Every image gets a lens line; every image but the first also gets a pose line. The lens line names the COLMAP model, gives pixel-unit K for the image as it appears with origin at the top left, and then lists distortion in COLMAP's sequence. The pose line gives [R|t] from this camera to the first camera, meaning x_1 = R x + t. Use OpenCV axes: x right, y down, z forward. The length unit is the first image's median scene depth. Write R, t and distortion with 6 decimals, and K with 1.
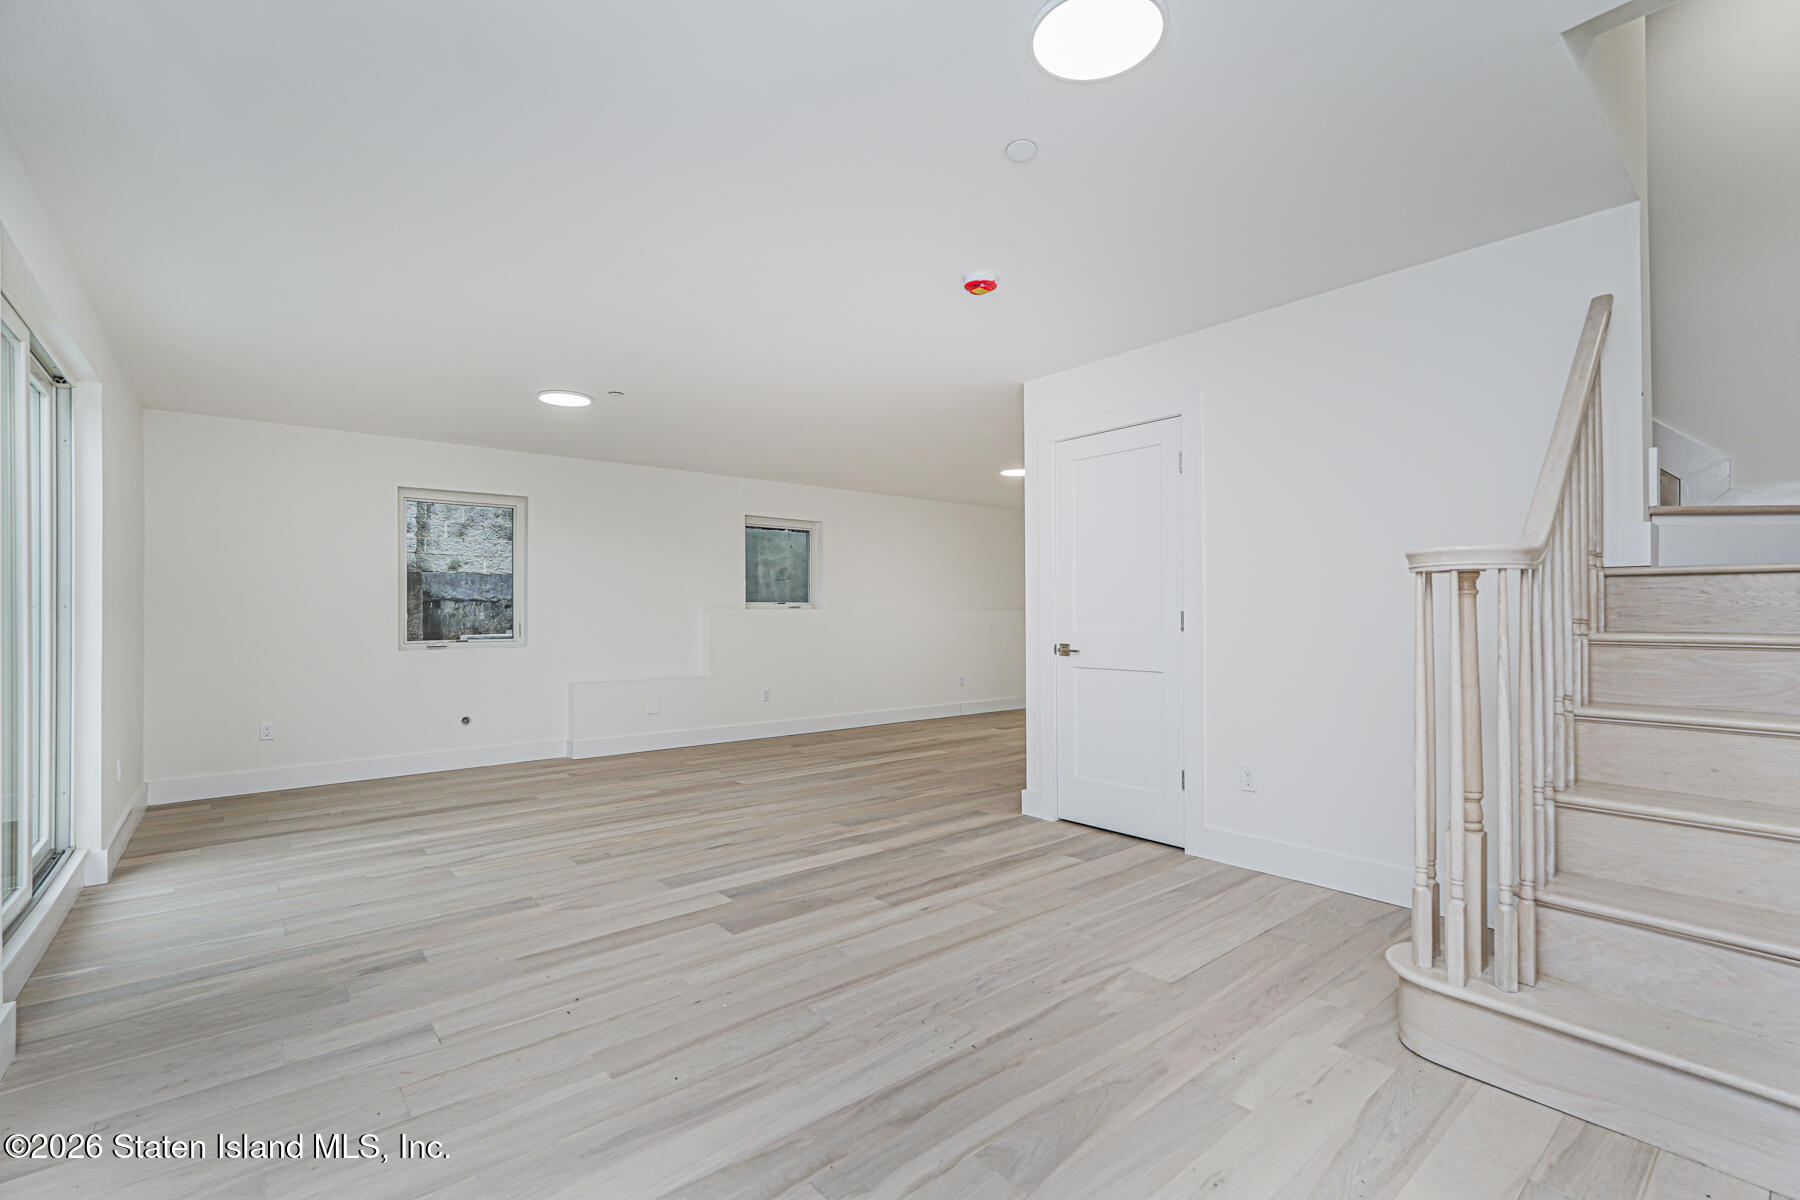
lens RADIAL K [[793.6, 0, 900.3], [0, 793.6, 608.3], [0, 0, 1]] dist [-0.013102, 0.007583]
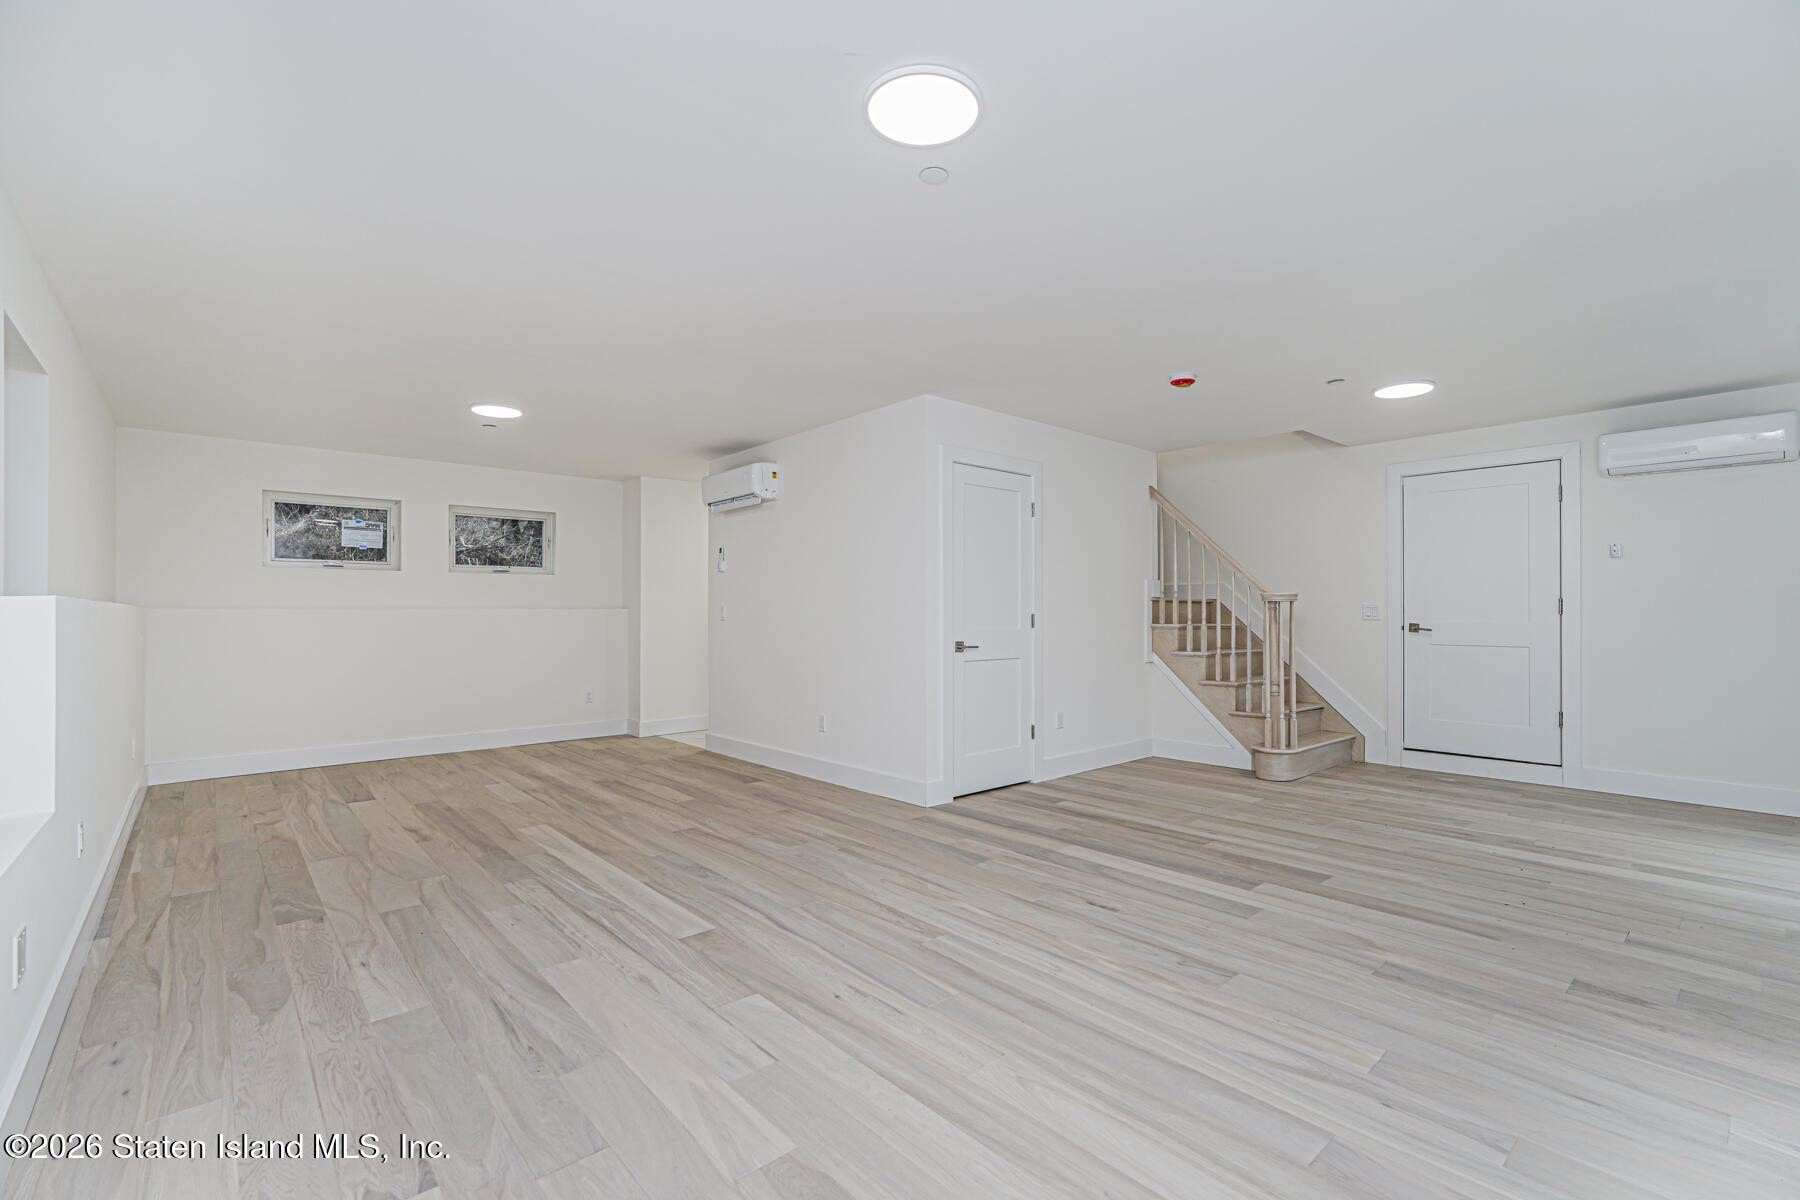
lens RADIAL K [[793.6, 0, 901.3], [0, 793.6, 608.1], [0, 0, 1]] dist [-0.013102, 0.007583]
pose [[-0.034568, 0.016120, 0.999272, -1.088882], [-0.013843, 0.999766, -0.016607, 0.019784], [-0.999306, -0.014407, -0.034336, 1.318175]]
